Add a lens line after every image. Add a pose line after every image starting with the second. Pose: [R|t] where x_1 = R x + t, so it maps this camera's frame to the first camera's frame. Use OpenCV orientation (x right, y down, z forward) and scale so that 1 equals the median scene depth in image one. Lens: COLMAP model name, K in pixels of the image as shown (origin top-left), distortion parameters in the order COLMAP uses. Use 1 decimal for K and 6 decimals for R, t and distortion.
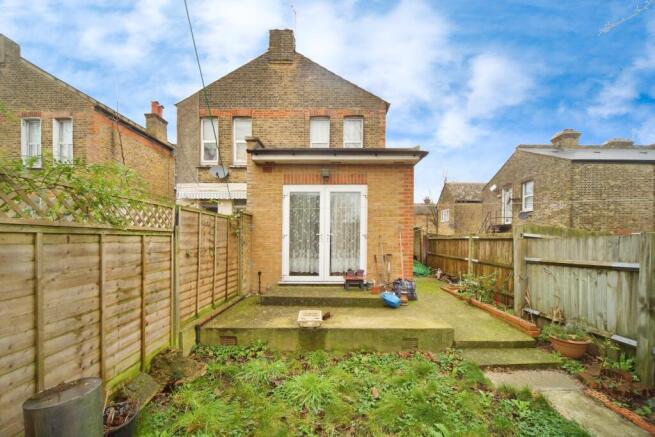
lens RADIAL K [[233.9, 0, 327.4], [0, 233.9, 245.1], [0, 0, 1]] dist [-0.012095, 0.000171]
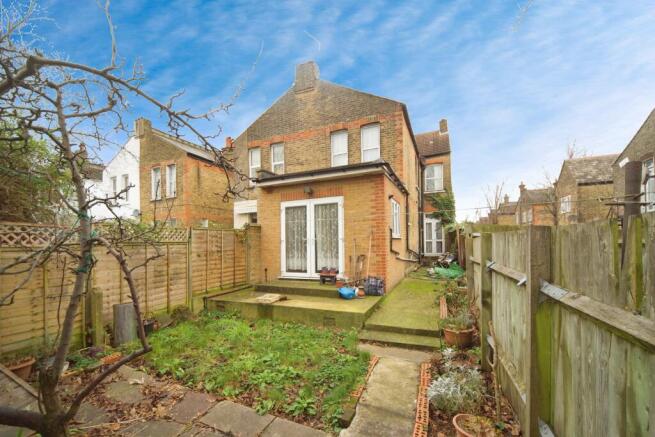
lens RADIAL K [[264.3, 0, 326.7], [0, 264.3, 243.1], [0, 0, 1]] dist [-0.011811, 0.000089]
pose [[0.923469, -0.022551, -0.383010, 0.608432], [0.015703, 0.999656, -0.020995, 0.005842], [0.383351, 0.013374, 0.923506, -0.259236]]
